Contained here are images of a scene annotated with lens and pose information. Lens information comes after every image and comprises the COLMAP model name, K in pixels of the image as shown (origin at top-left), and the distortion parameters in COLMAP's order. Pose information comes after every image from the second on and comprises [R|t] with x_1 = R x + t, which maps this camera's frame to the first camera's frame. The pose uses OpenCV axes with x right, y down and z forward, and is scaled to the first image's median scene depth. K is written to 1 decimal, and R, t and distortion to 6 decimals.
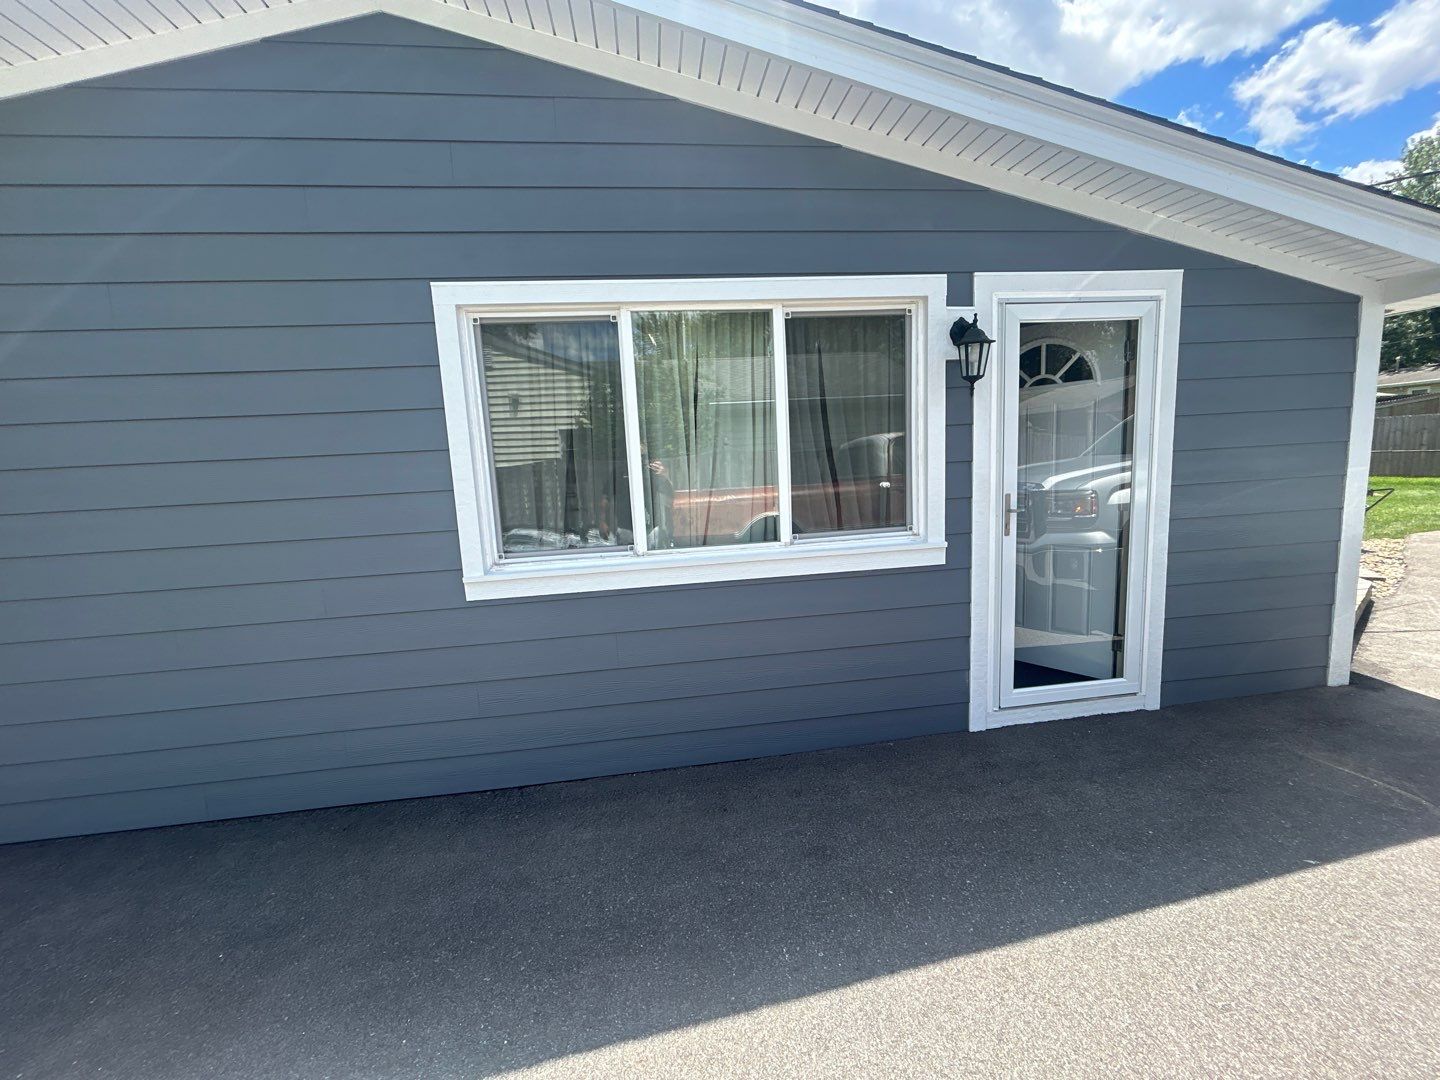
lens RADIAL K [[574.0, 0, 726.8], [0, 574.0, 542.3], [0, 0, 1]] dist [-0.001164, 0.000189]
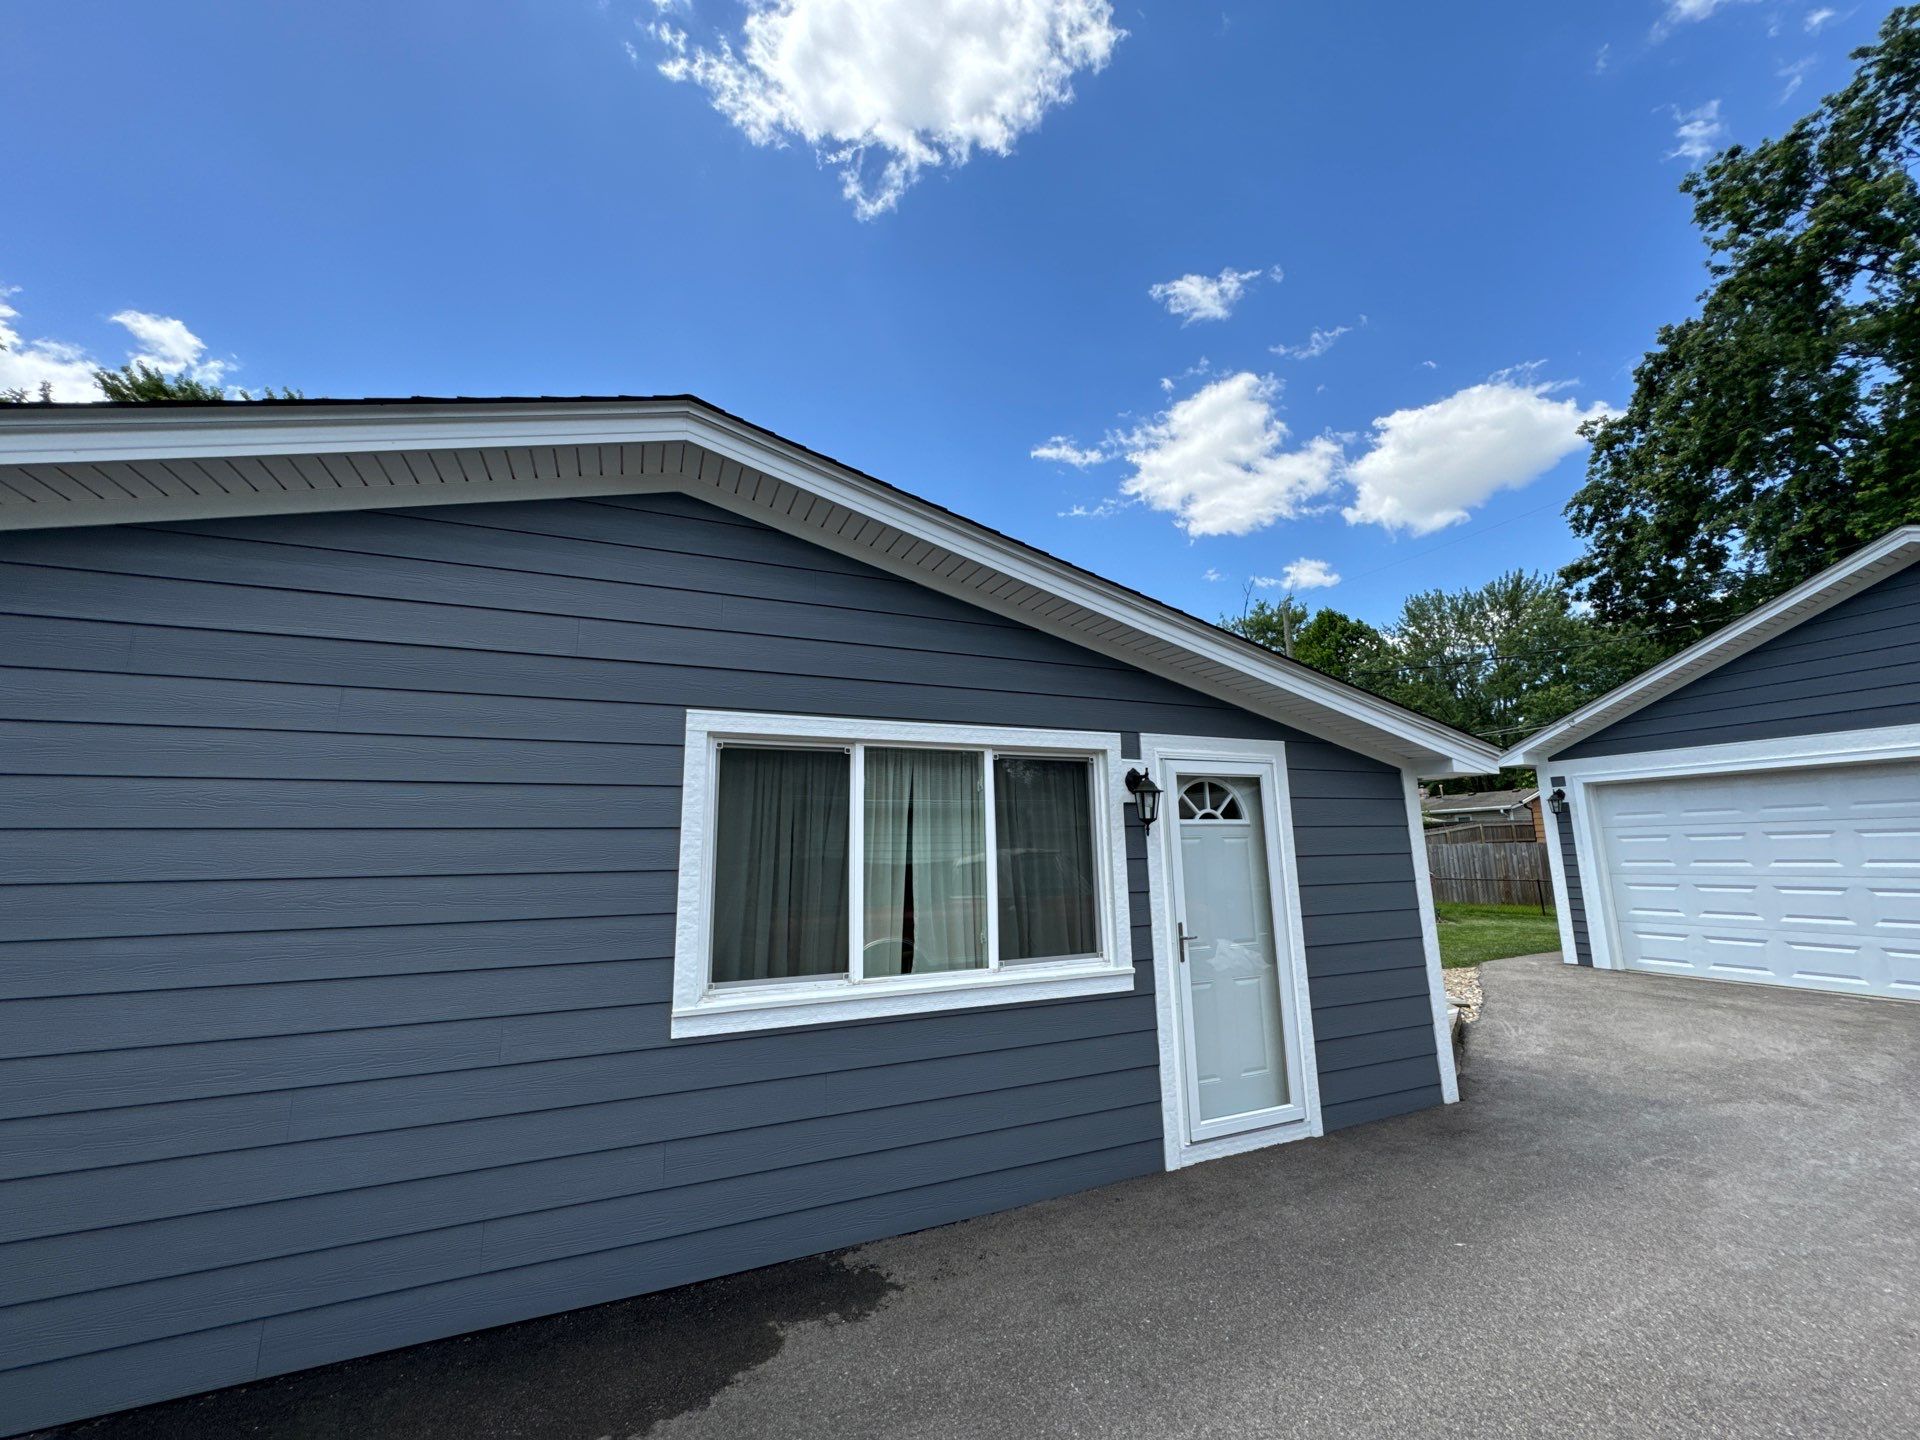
lens RADIAL K [[765.4, 0, 964.8], [0, 765.4, 713.6], [0, 0, 1]] dist [-0.001164, 0.000189]
pose [[0.958039, 0.085263, 0.273665, -0.364698], [0.010792, 0.943329, -0.331684, 0.023051], [-0.286436, 0.320719, 0.902825, -0.364113]]
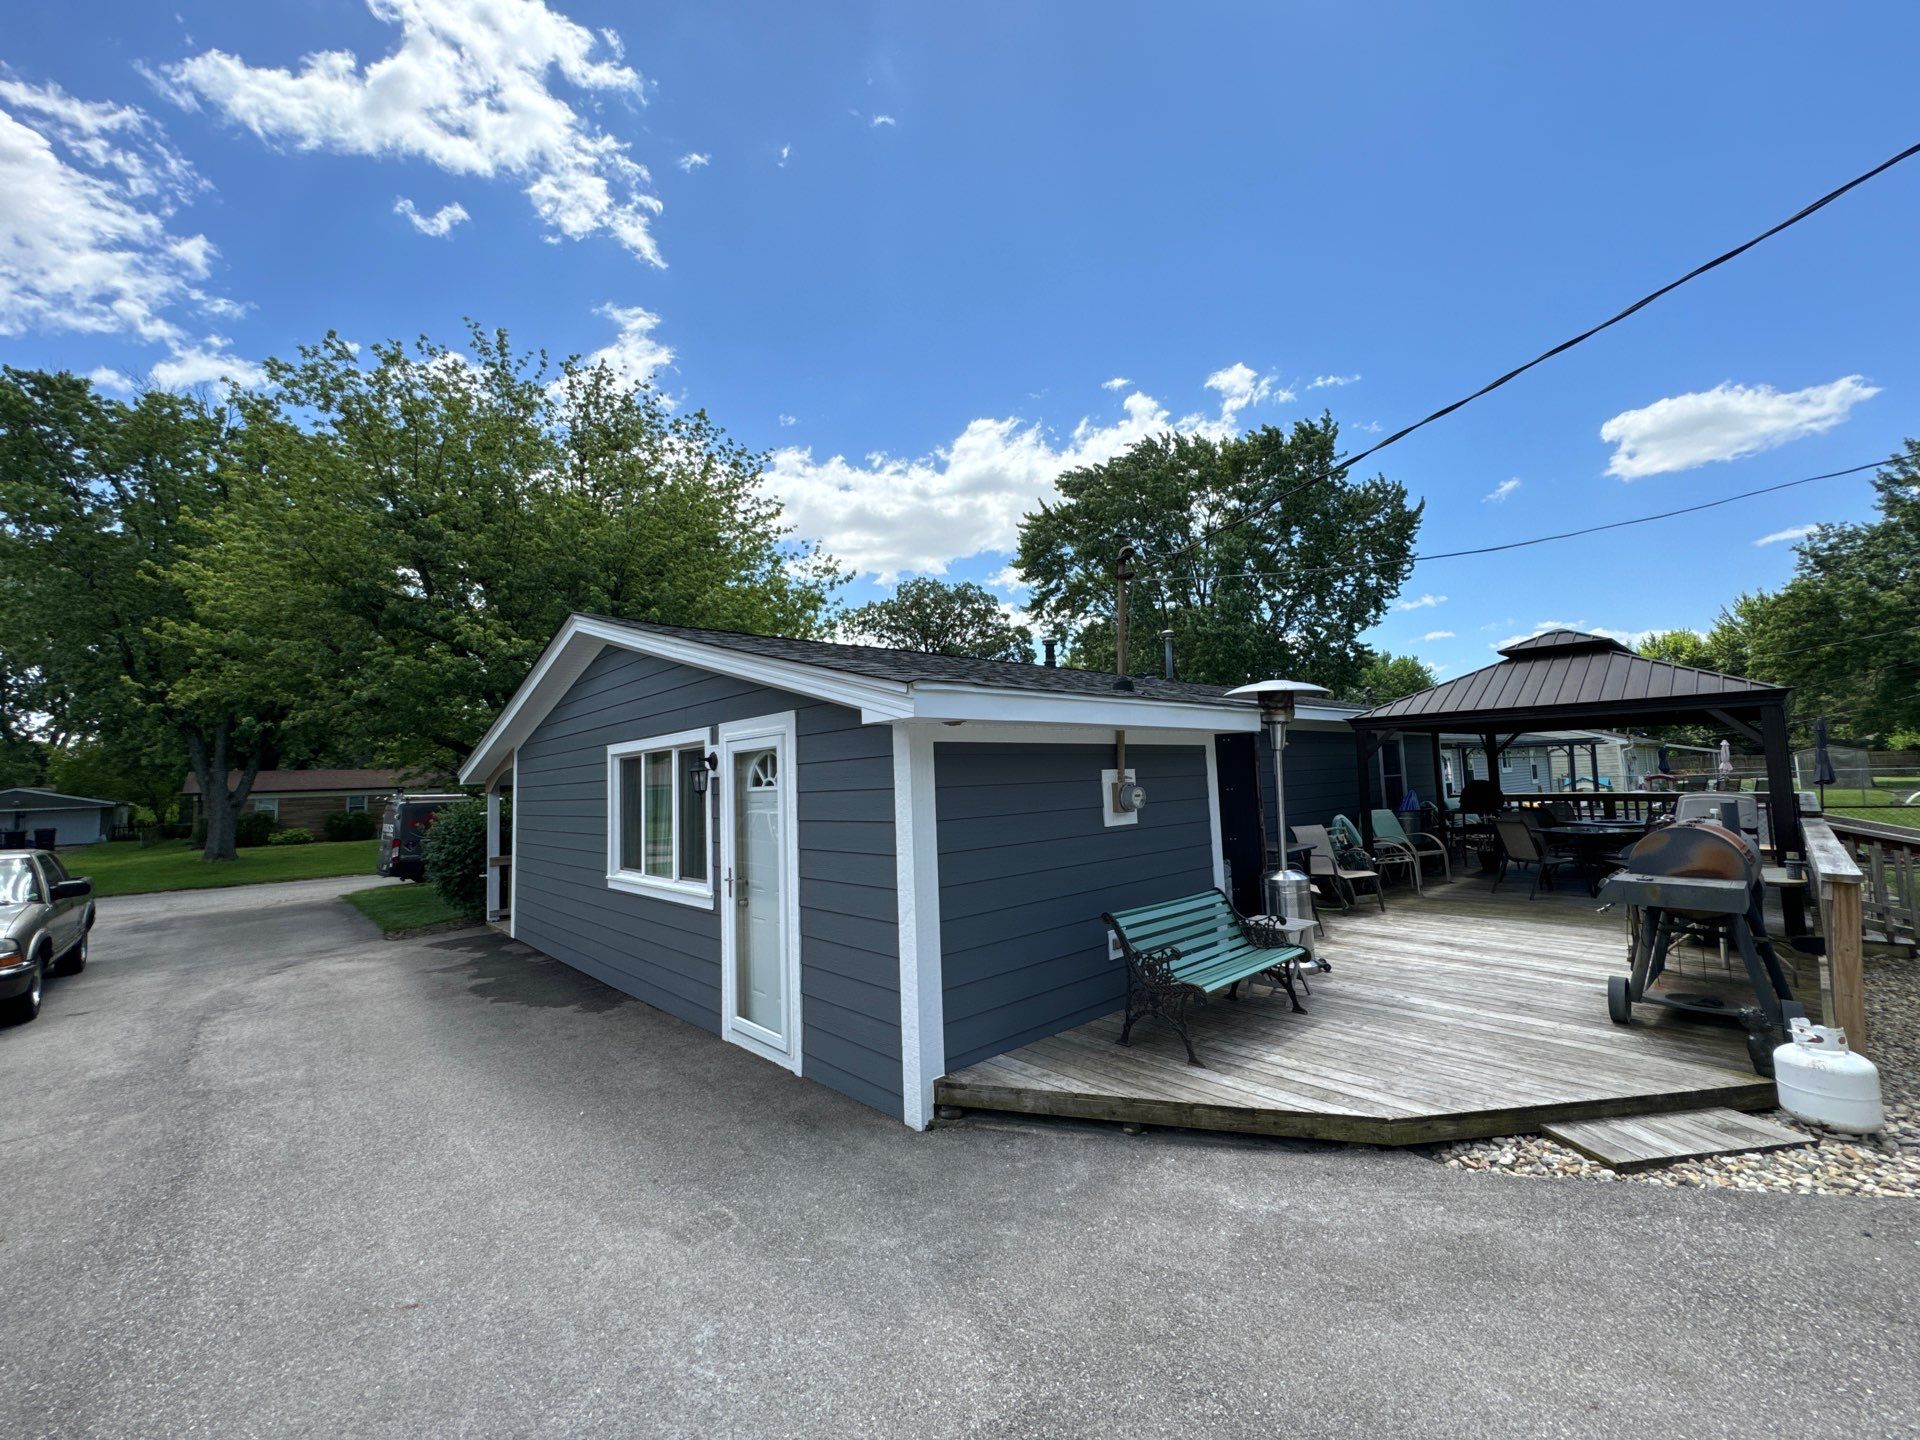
lens RADIAL K [[765.4, 0, 969.6], [0, 765.4, 719.1], [0, 0, 1]] dist [-0.001164, 0.000189]
pose [[0.586618, -0.038025, -0.808970, 2.522815], [-0.113202, 0.985241, -0.128398, -0.284589], [0.801913, 0.166898, 0.573656, 0.326798]]
